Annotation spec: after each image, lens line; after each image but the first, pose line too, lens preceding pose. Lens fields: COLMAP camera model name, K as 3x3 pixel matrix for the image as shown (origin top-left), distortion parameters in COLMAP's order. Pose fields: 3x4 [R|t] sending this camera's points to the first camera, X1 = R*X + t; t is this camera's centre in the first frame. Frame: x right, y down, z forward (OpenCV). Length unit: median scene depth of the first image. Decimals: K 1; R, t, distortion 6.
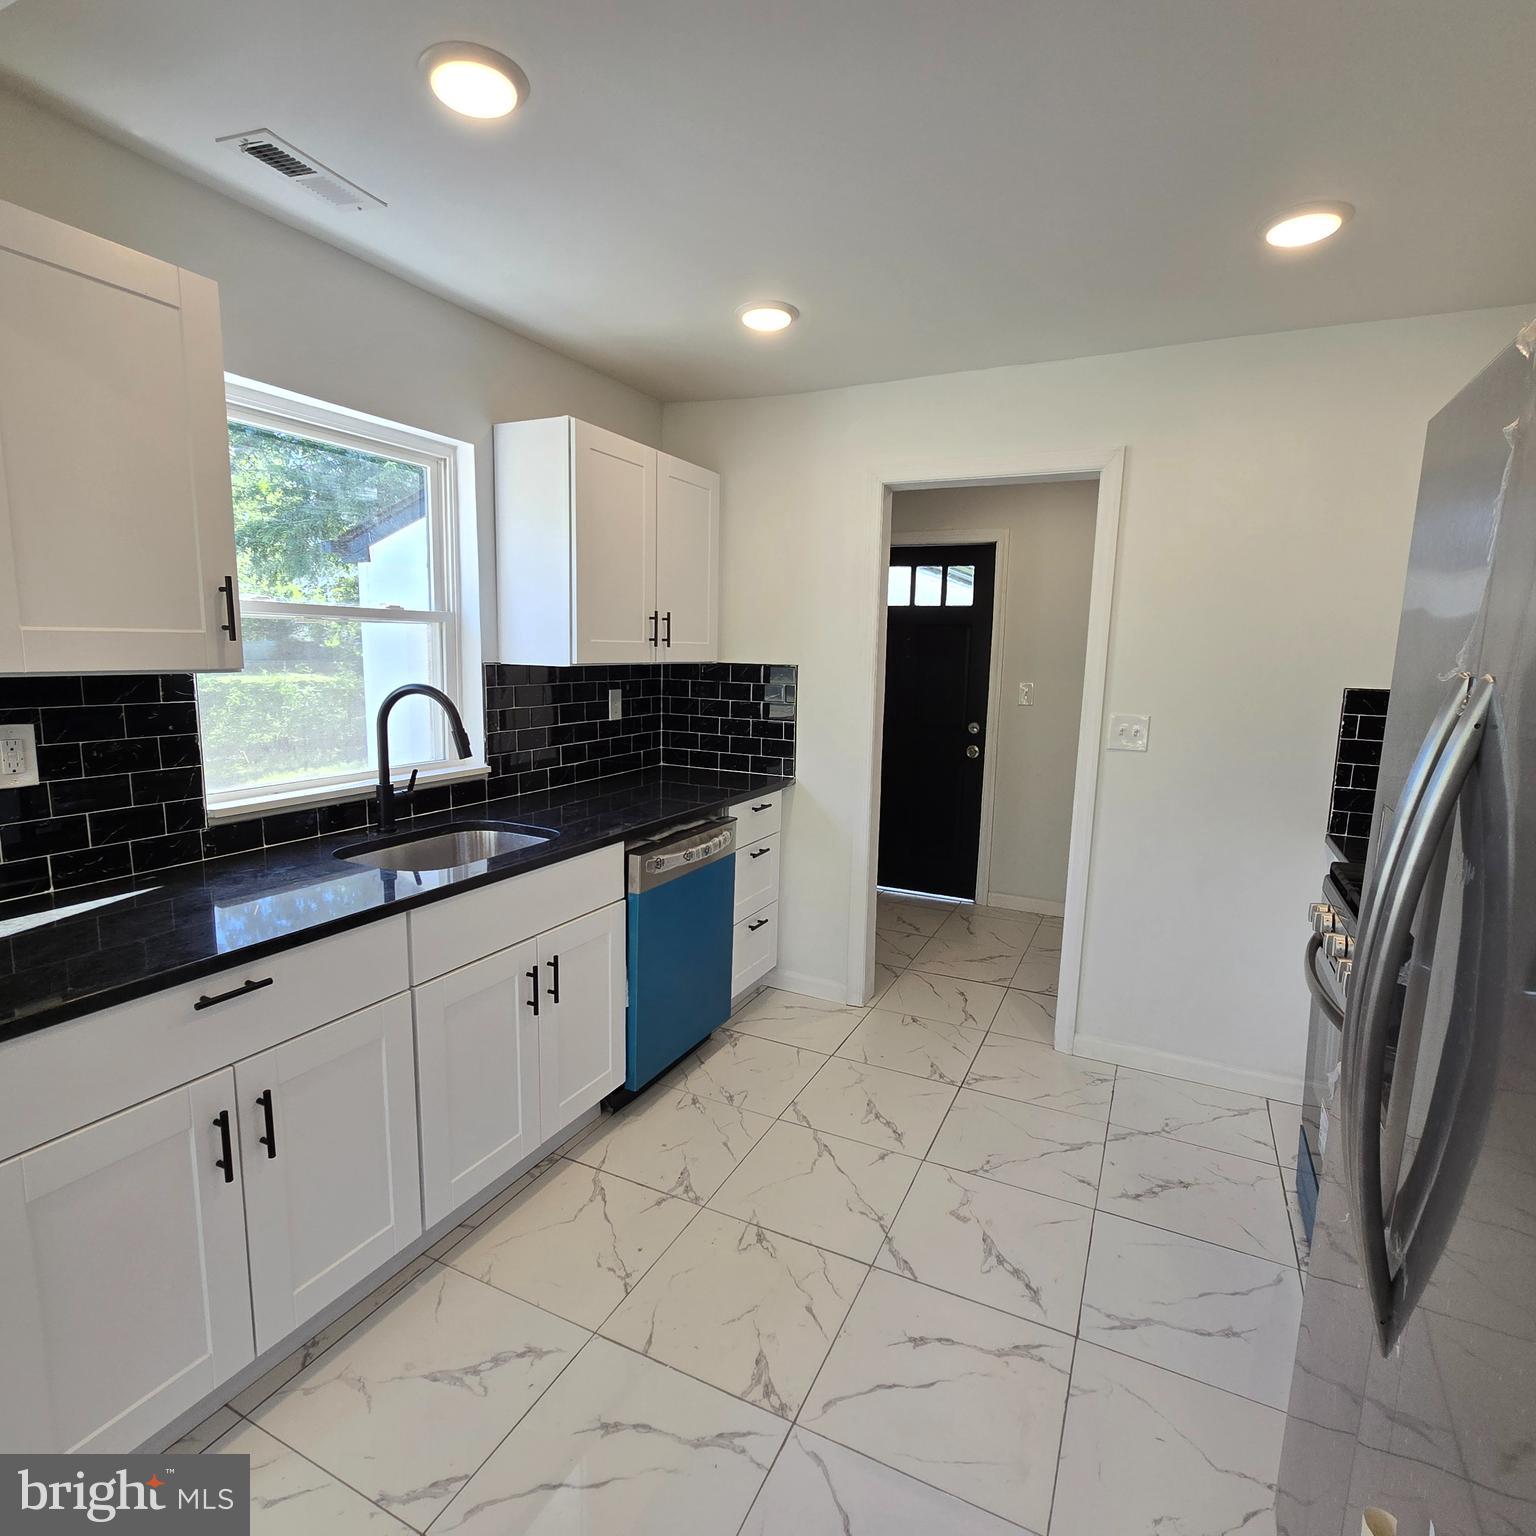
lens RADIAL K [[840.1, 0, 774.2], [0, 840.1, 768.3], [0, 0, 1]] dist [-0.003593, -0.000273]
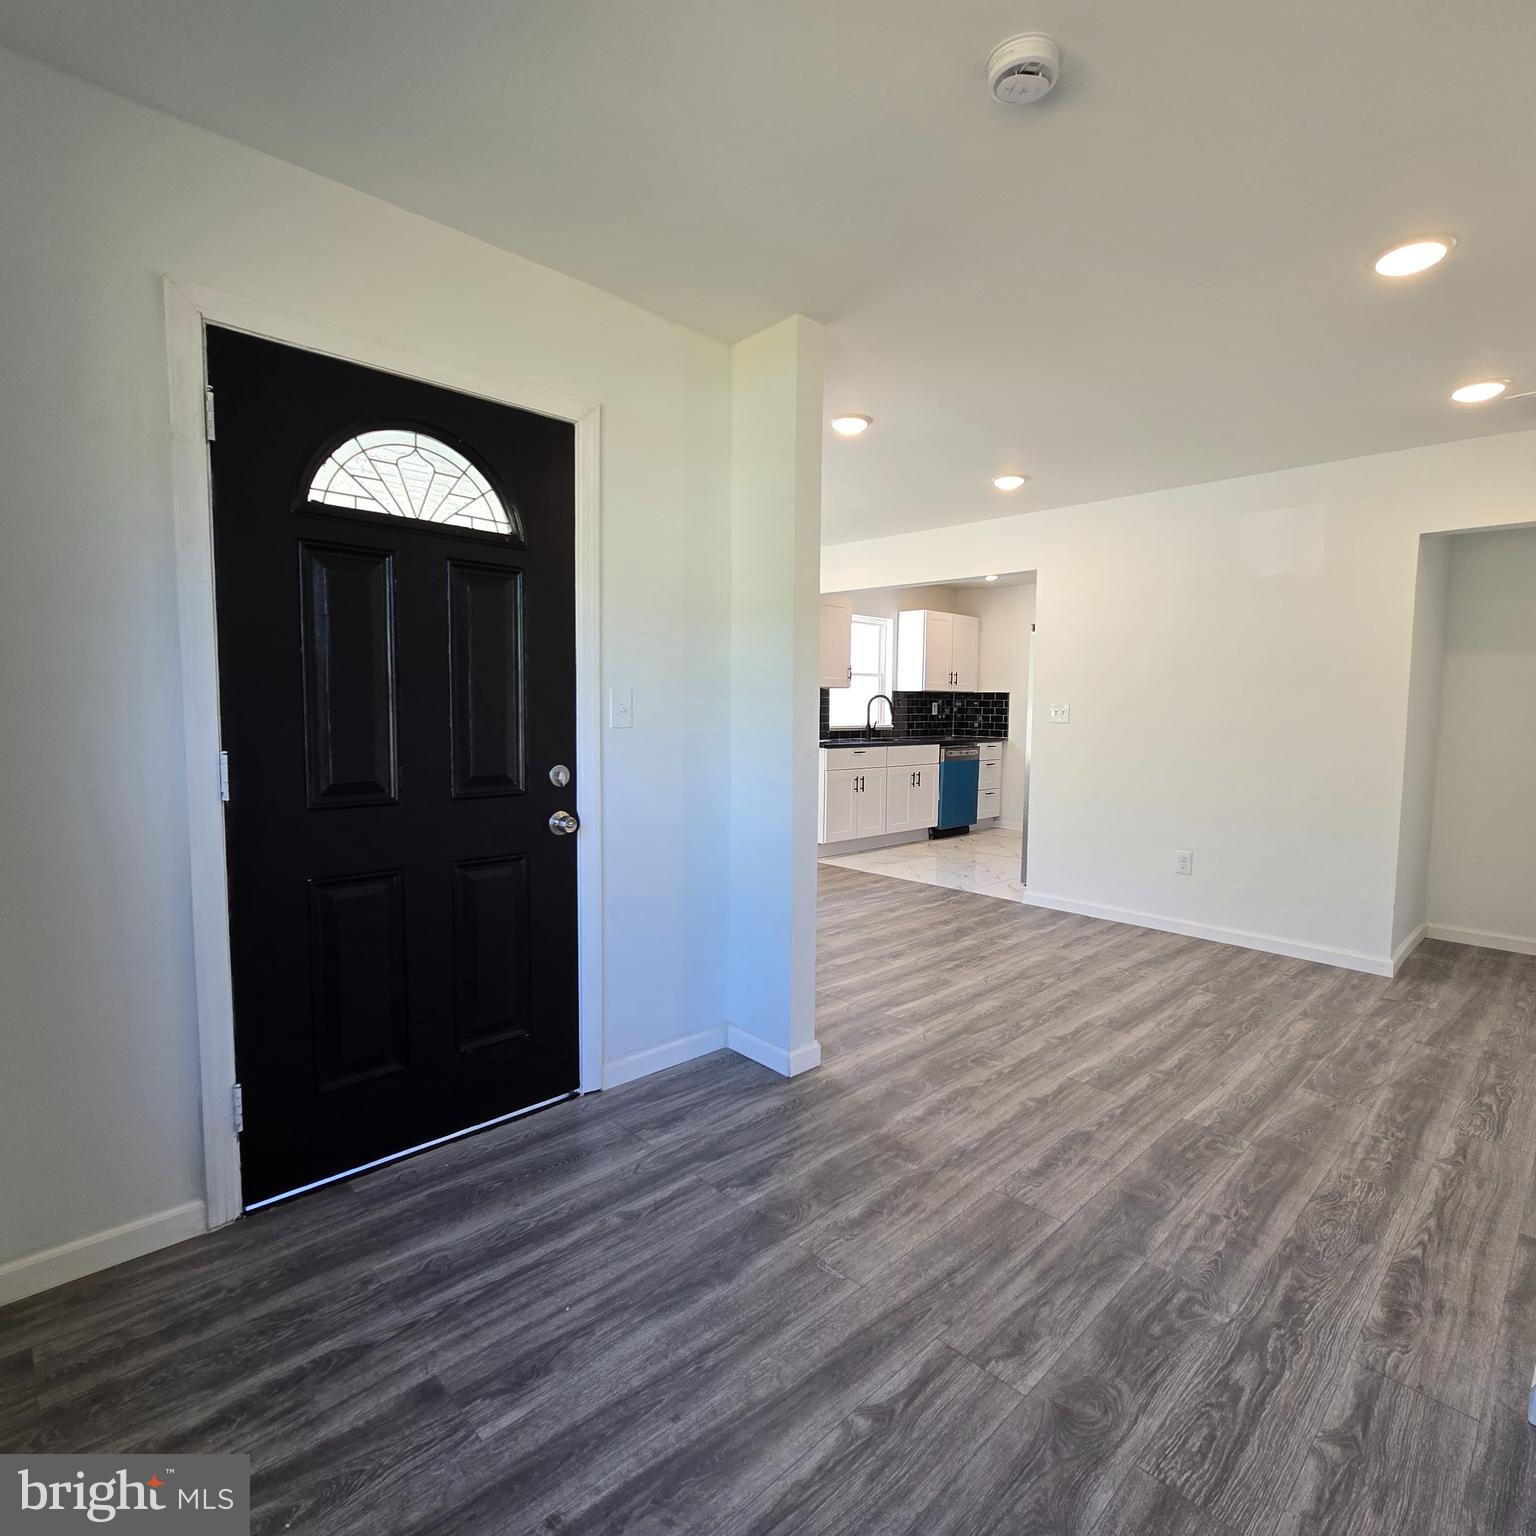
lens RADIAL K [[840.1, 0, 761.1], [0, 840.1, 762.7], [0, 0, 1]] dist [-0.003593, -0.000273]
pose [[0.934925, 0.013573, -0.354586, 0.284637], [-0.041690, 0.996549, -0.071776, 0.371843], [0.352388, 0.081888, 0.932265, -1.970864]]
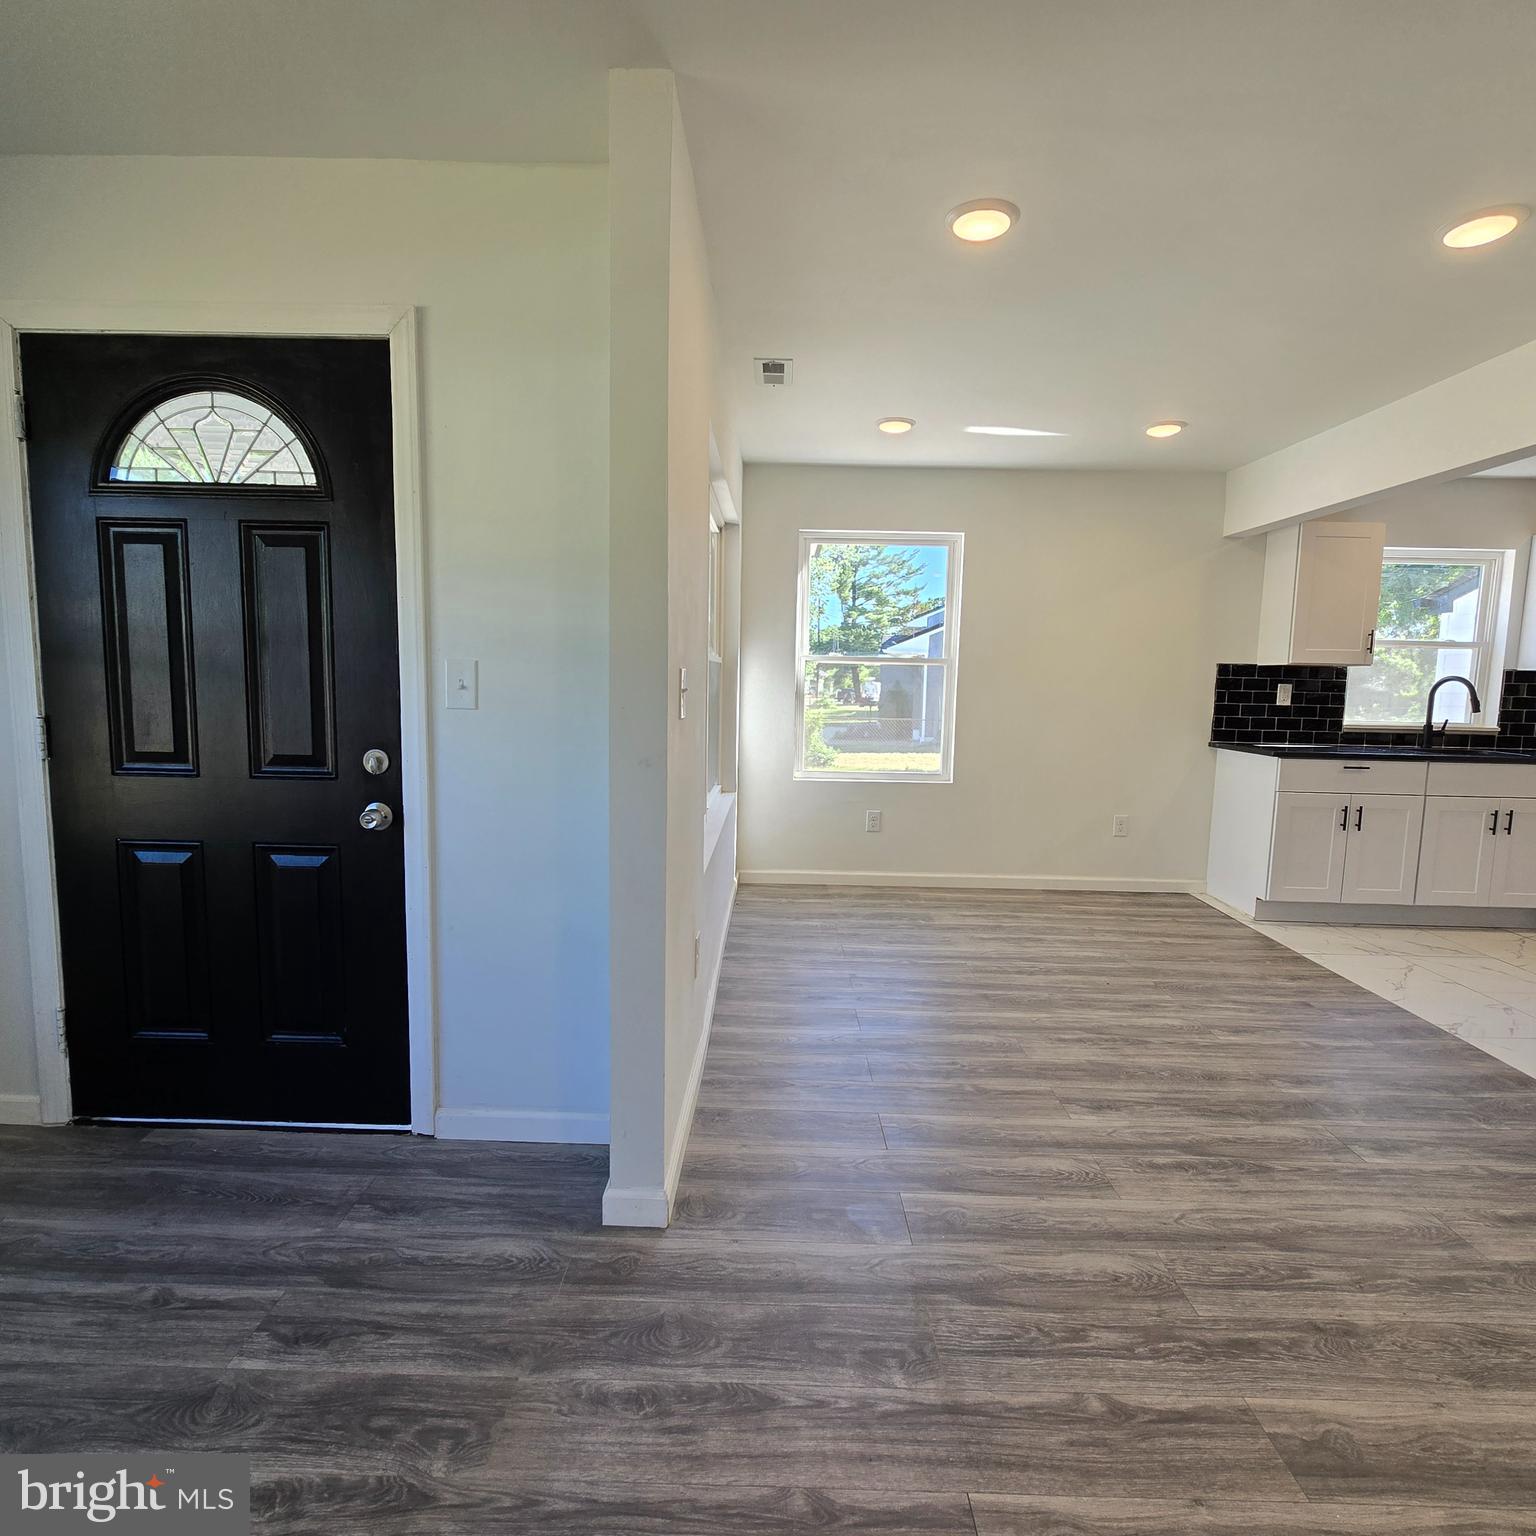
lens RADIAL K [[840.1, 0, 758.3], [0, 840.1, 763.0], [0, 0, 1]] dist [-0.003593, -0.000273]
pose [[0.417208, 0.081145, -0.905181, 0.630238], [-0.140921, 0.989735, 0.023773, 0.257416], [0.897819, 0.117641, 0.424360, -1.175207]]
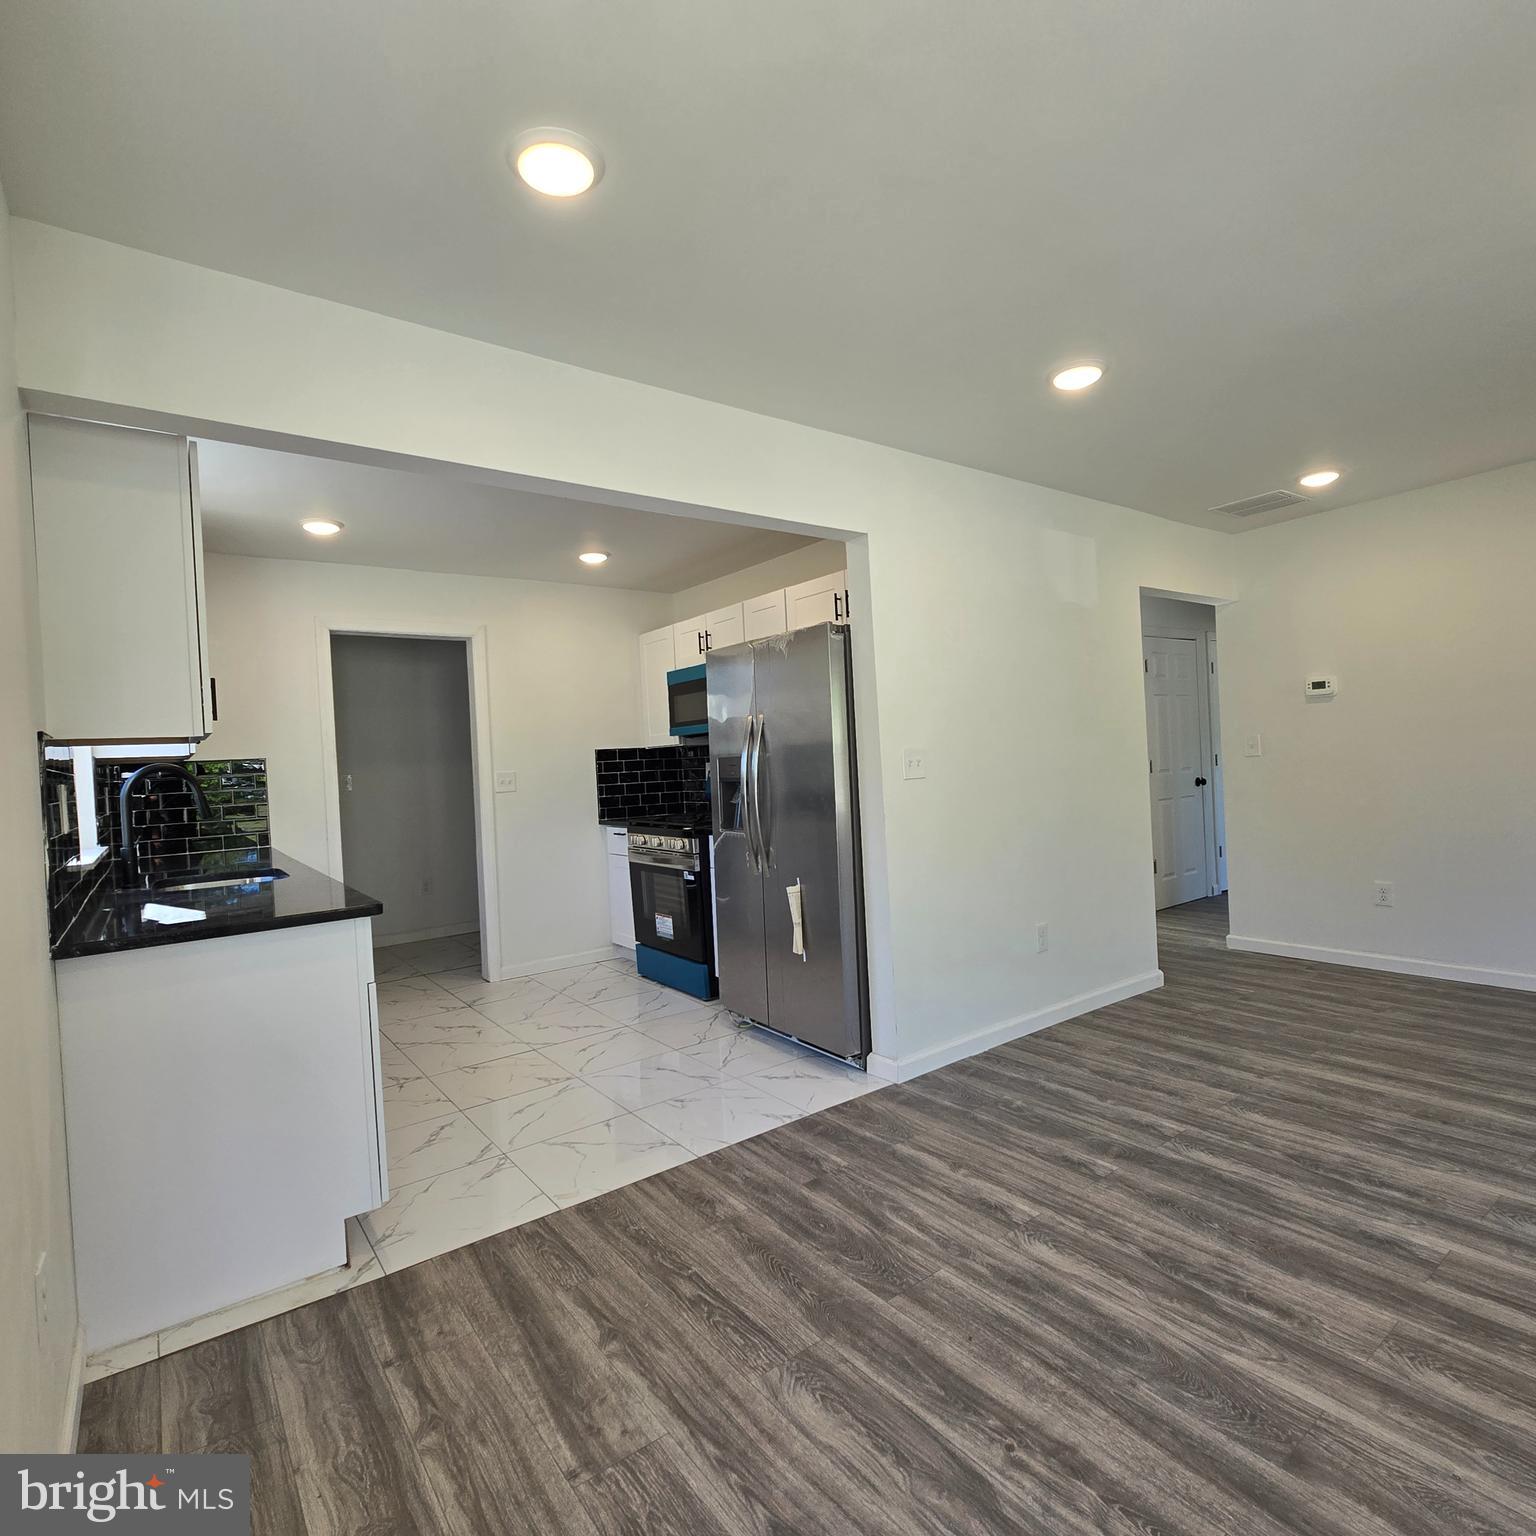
lens RADIAL K [[840.1, 0, 762.3], [0, 840.1, 772.1], [0, 0, 1]] dist [-0.003593, -0.000273]
pose [[0.463250, -0.056185, 0.884445, -0.954910], [0.186149, 0.981894, -0.035124, 0.107545], [-0.866457, 0.180910, 0.465321, -0.321559]]
